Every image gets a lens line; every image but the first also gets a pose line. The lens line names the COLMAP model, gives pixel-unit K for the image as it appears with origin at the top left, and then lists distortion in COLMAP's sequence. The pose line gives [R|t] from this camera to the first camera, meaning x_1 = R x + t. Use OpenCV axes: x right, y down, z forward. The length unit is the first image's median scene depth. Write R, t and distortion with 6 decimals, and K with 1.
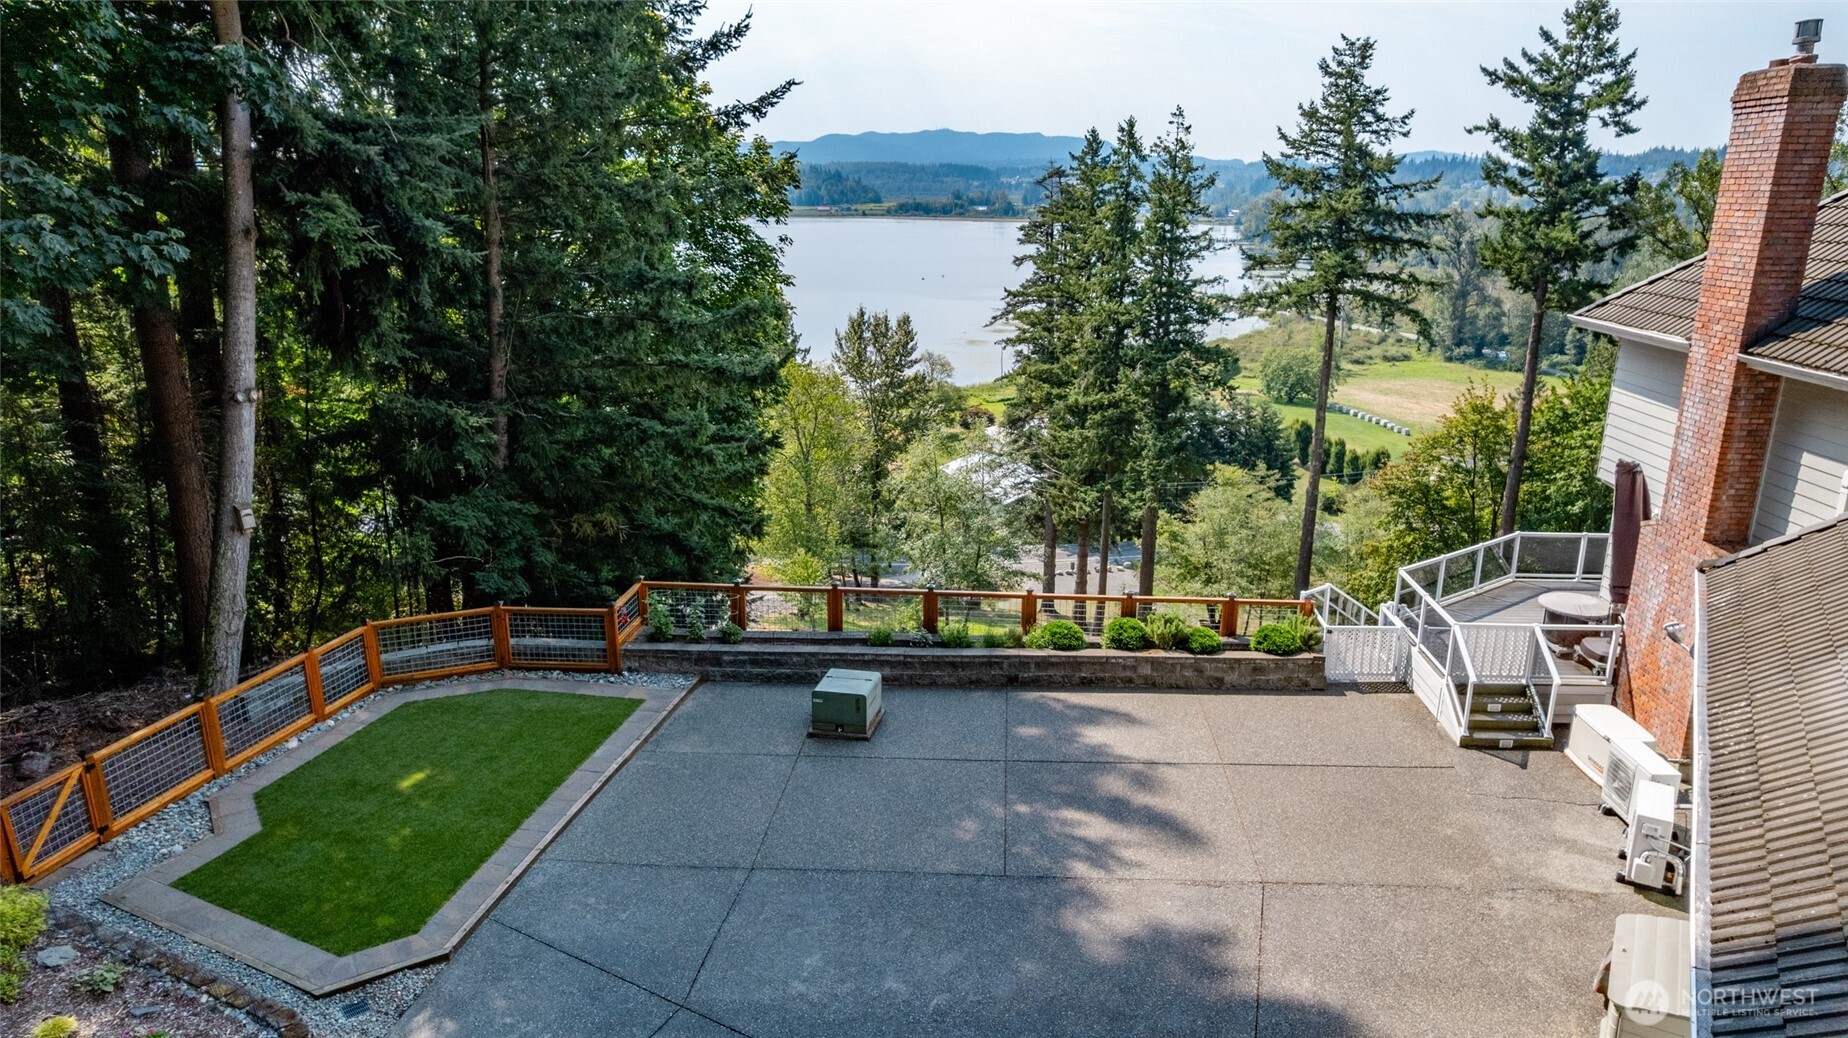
lens RADIAL K [[1169.2, 0, 938.6], [0, 1169.2, 507.8], [0, 0, 1]] dist [-0.040167, 0.019780]
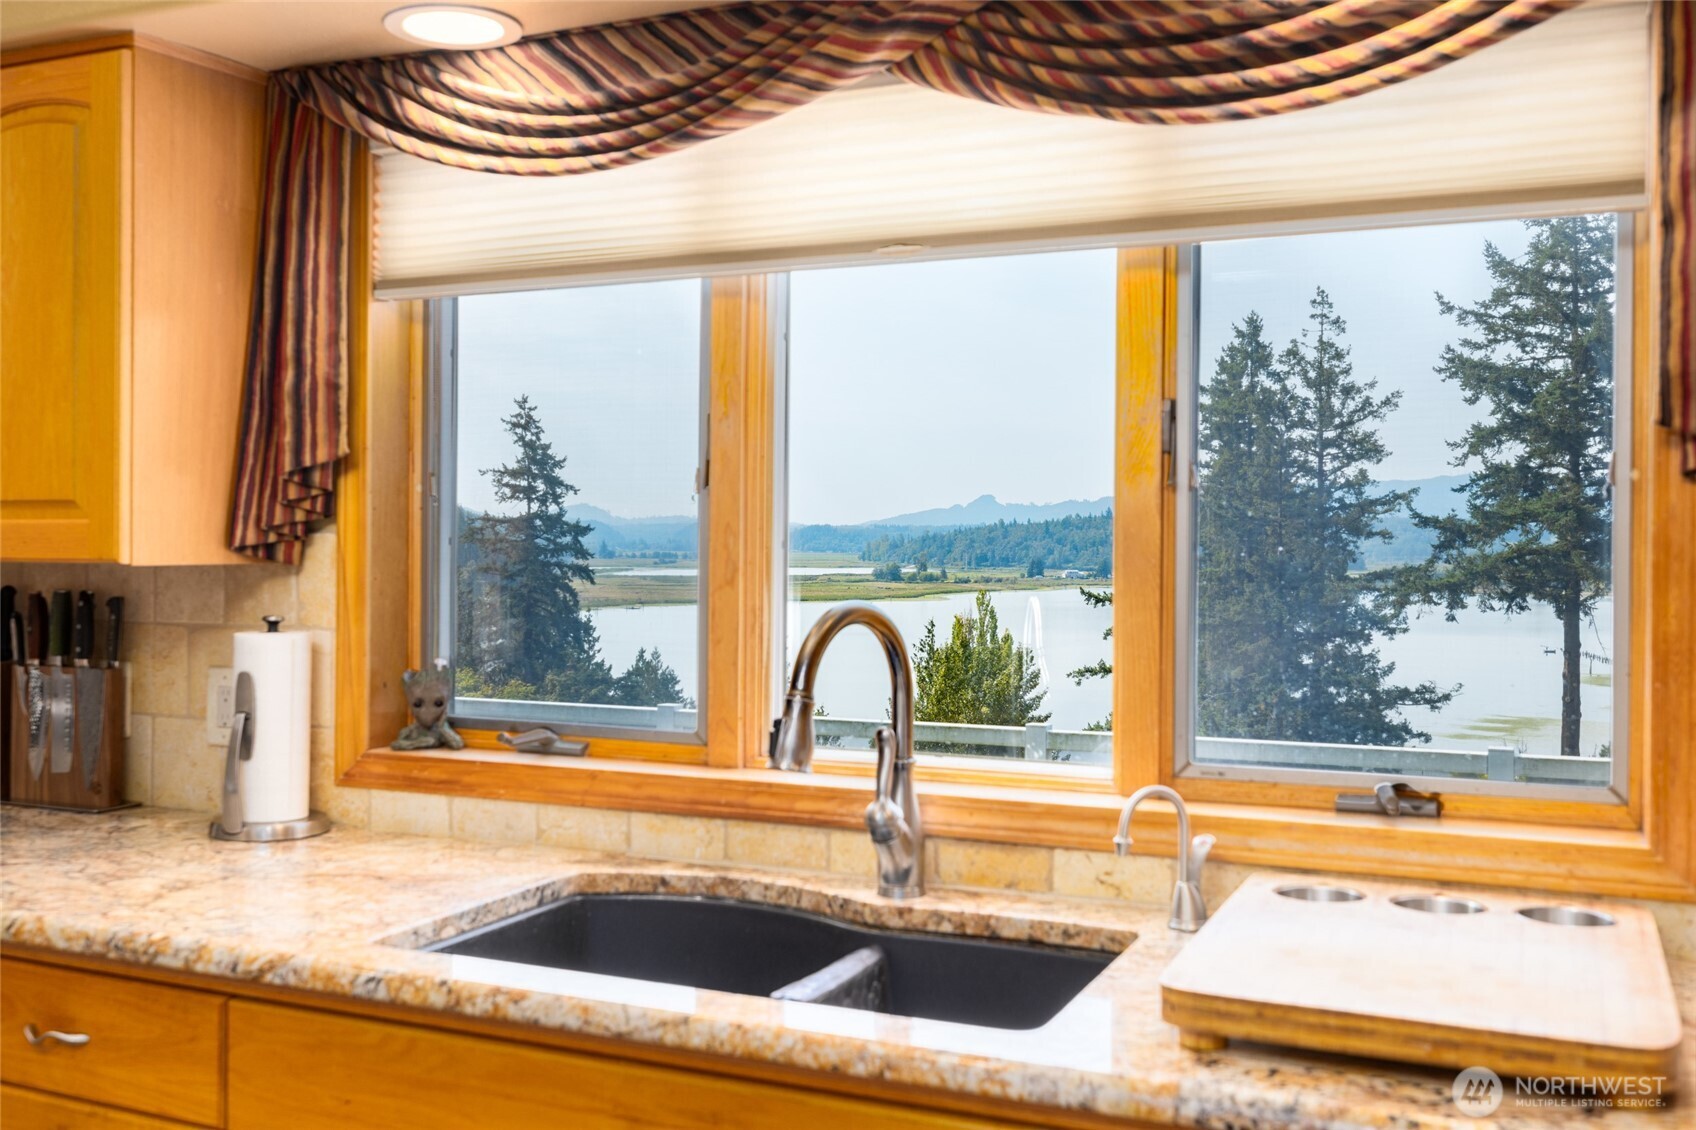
lens RADIAL K [[1575.3, 0, 845.3], [0, 1575.3, 563.9], [0, 0, 1]] dist [0.019531, 0.000000]
pose [[0.931815, 0.001480, -0.362930, 0.269738], [-0.095280, 0.965914, -0.240691, 0.018111], [0.350203, 0.258860, 0.900194, 0.196834]]
